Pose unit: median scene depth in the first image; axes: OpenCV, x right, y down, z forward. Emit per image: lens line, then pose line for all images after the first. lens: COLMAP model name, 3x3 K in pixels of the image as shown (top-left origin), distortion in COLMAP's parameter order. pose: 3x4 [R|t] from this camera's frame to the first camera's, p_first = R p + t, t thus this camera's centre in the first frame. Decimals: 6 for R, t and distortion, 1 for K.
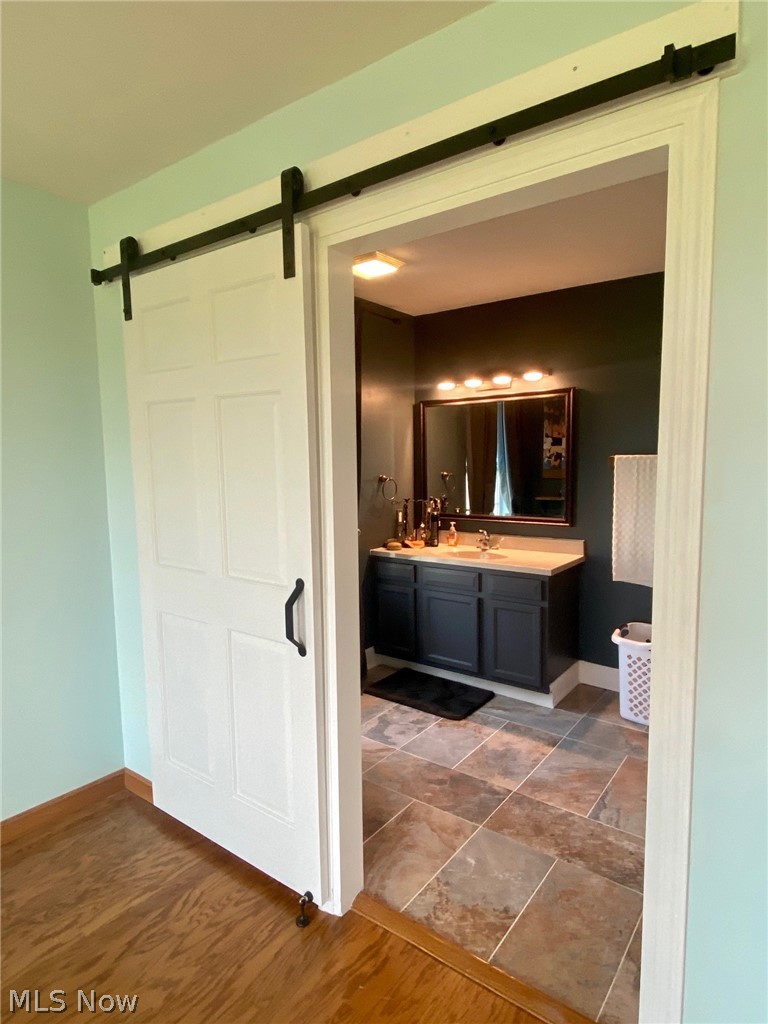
lens RADIAL K [[586.4, 0, 366.1], [0, 586.4, 510.3], [0, 0, 1]] dist [0.003270, -0.000788]
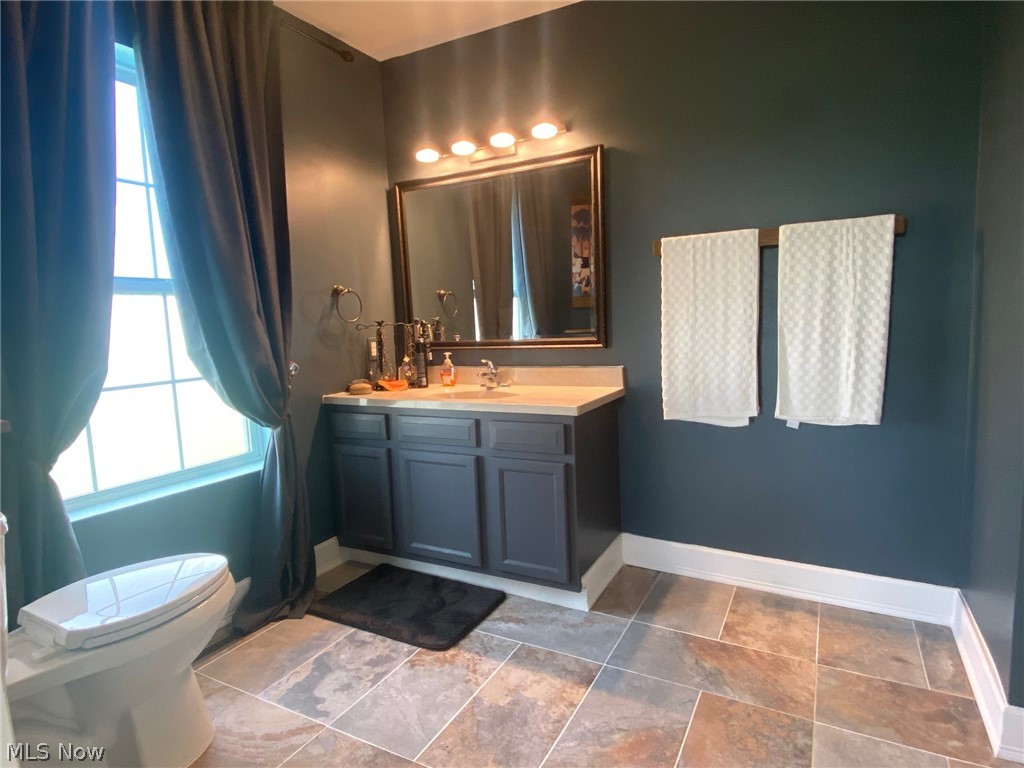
lens RADIAL K [[586.4, 0, 512.0], [0, 586.4, 384.0], [0, 0, 1]] dist [0.003270, -0.000788]
pose [[0.984715, -0.042194, 0.168988, 0.121039], [0.038763, 0.998971, 0.023551, 0.052373], [-0.169808, -0.016640, 0.985337, 0.330164]]
